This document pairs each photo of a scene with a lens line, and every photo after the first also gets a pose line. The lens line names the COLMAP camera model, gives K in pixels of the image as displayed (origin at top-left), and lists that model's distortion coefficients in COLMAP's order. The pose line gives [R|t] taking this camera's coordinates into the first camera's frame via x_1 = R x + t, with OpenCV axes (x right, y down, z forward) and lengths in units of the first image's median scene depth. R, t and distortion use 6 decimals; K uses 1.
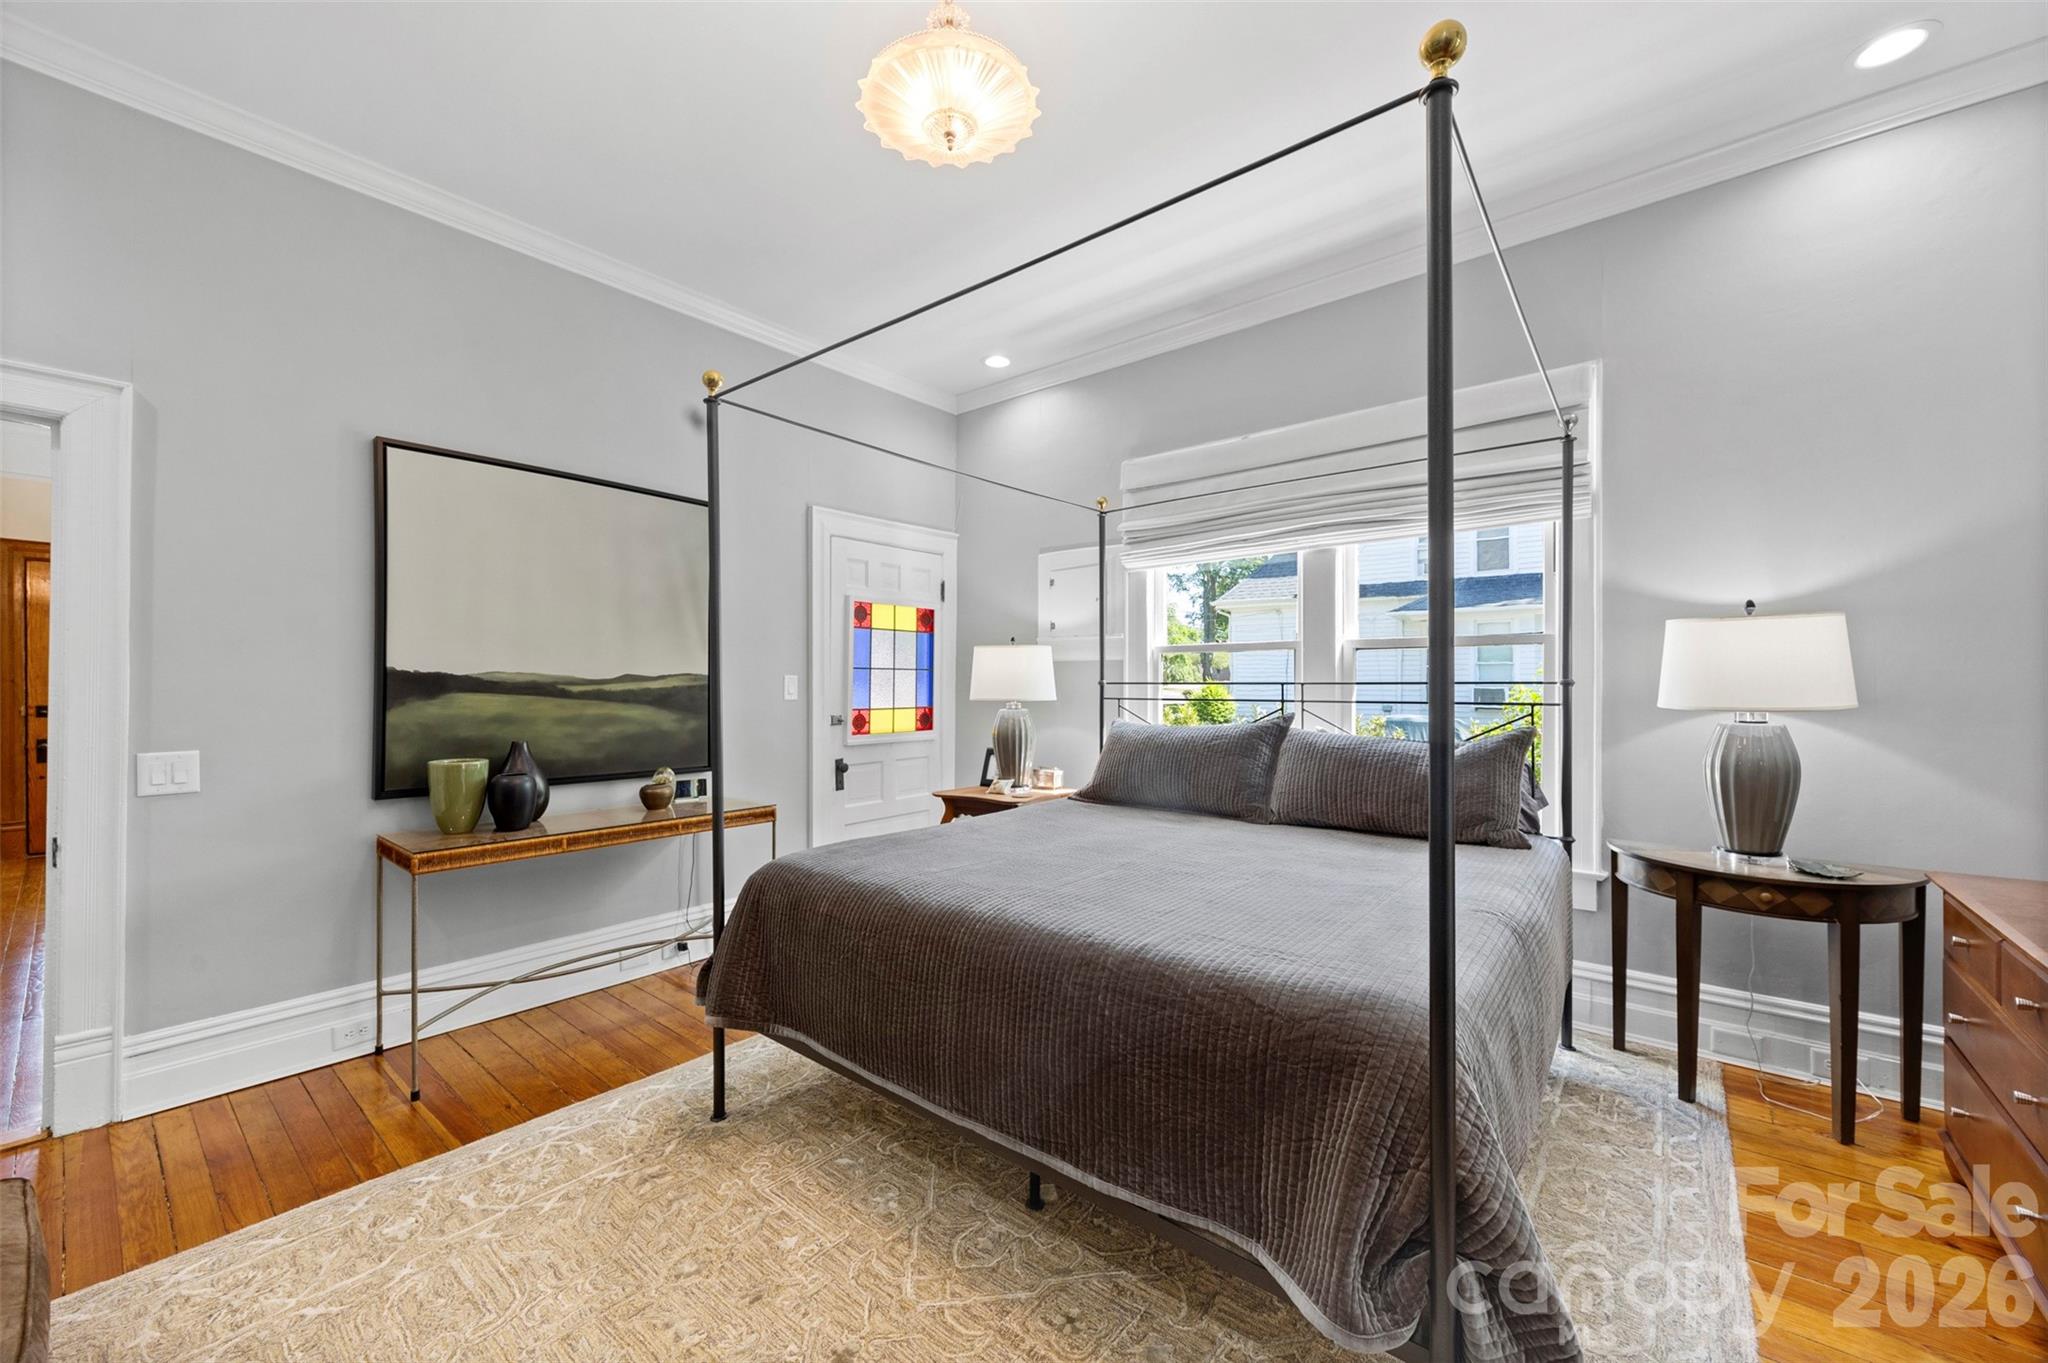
lens RADIAL K [[797.5, 0, 1024.0], [0, 797.5, 681.5], [0, 0, 1]] dist [0.010193, 0.000010]
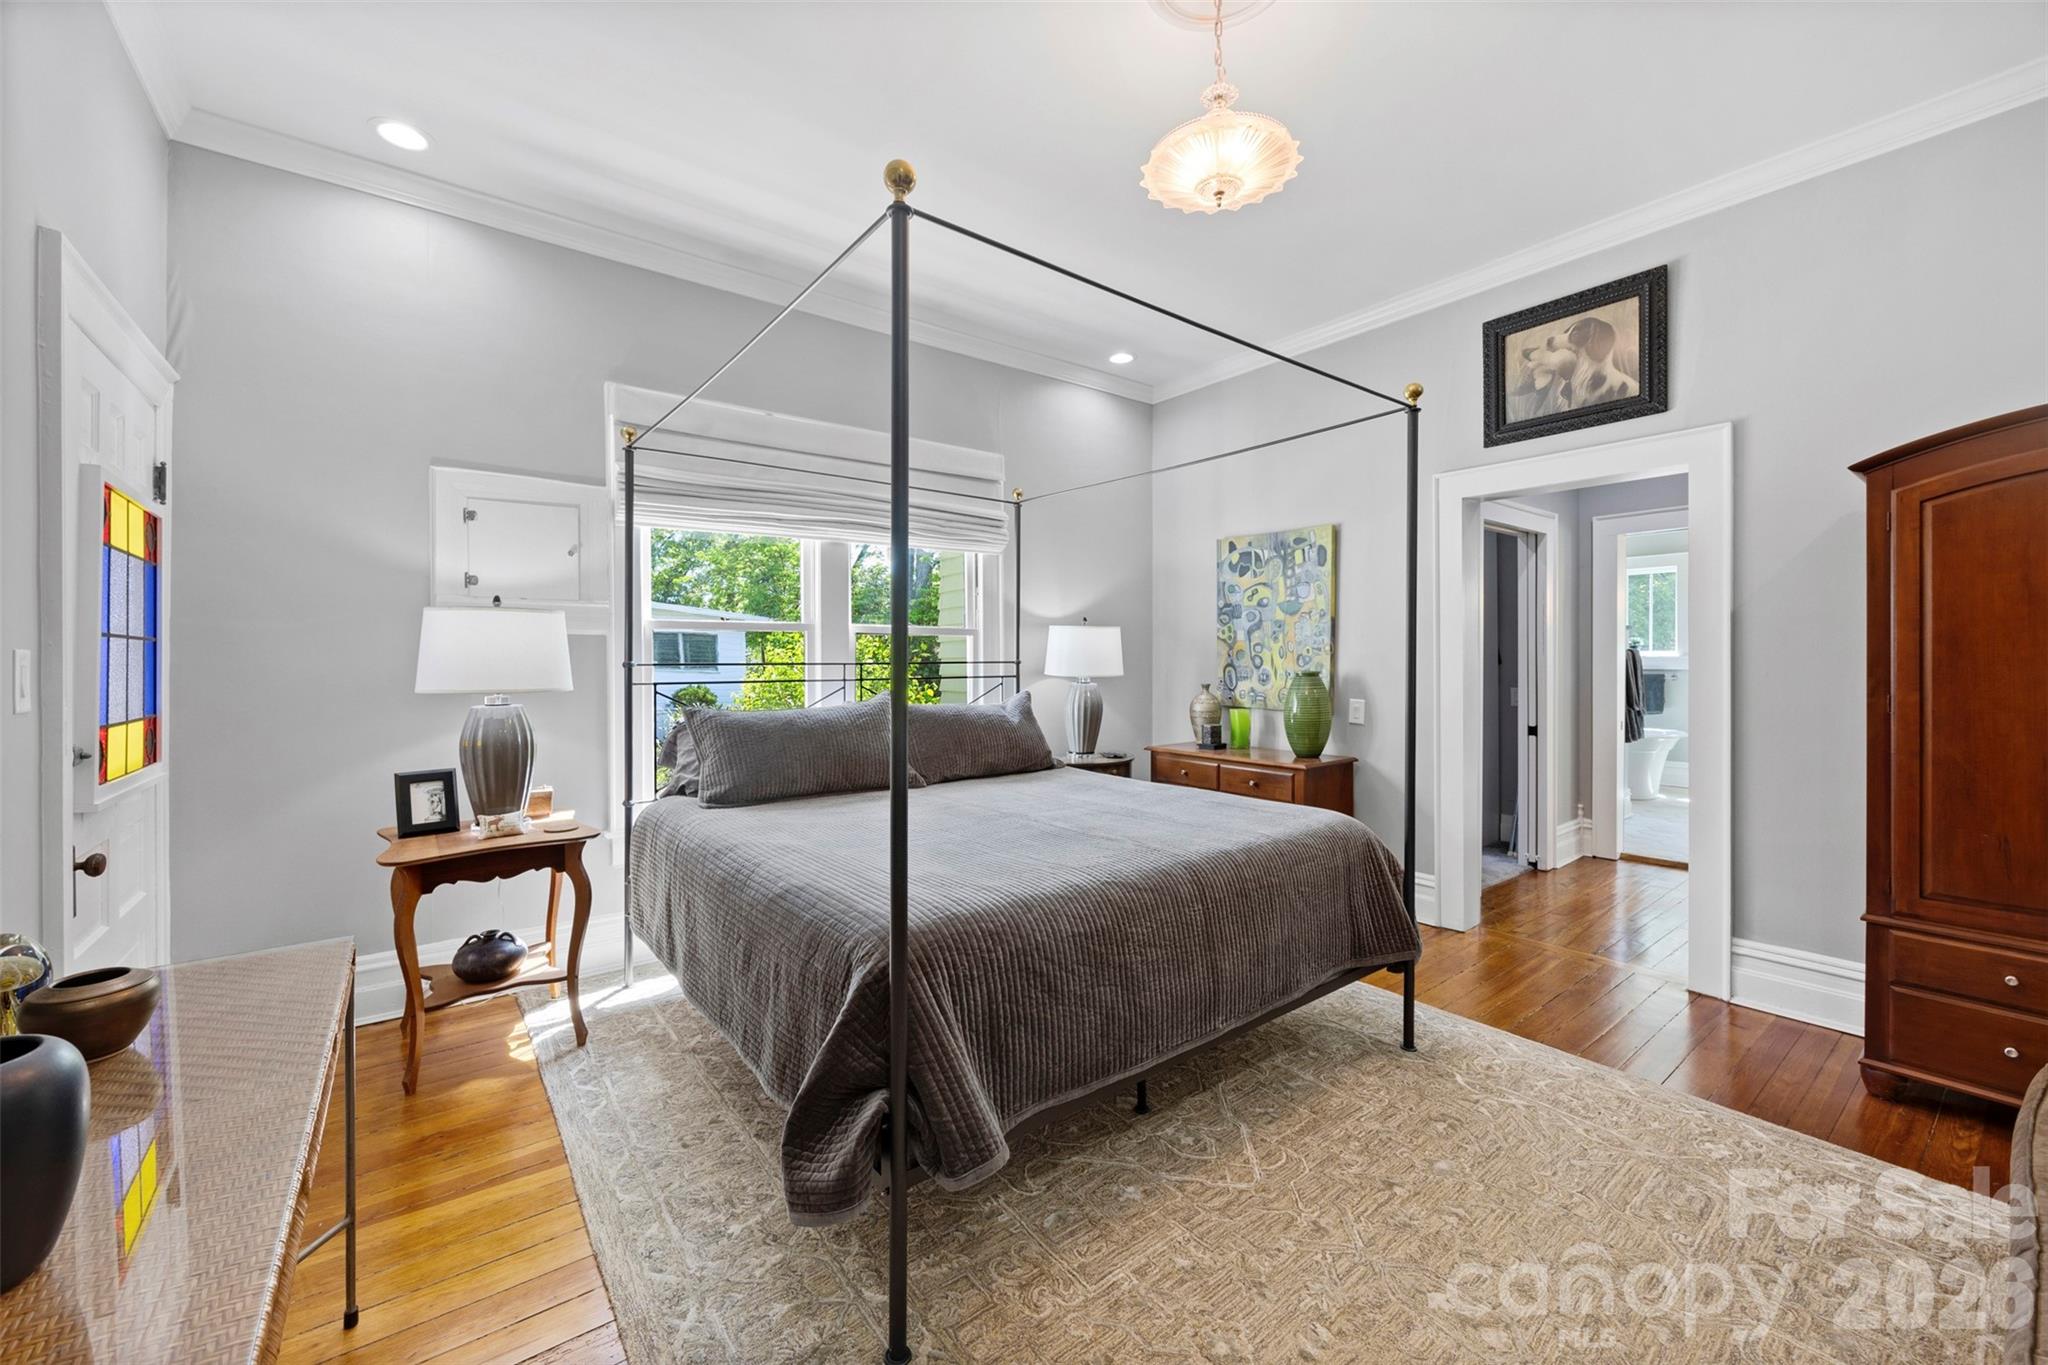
lens RADIAL K [[790.4, 0, 1020.3], [0, 790.4, 667.3], [0, 0, 1]] dist [0.000735, 0.000172]
pose [[0.226355, -0.006737, 0.974022, -0.669825], [0.006458, 0.999964, 0.005416, 0.002900], [-0.974023, 0.005064, 0.226391, 0.535355]]
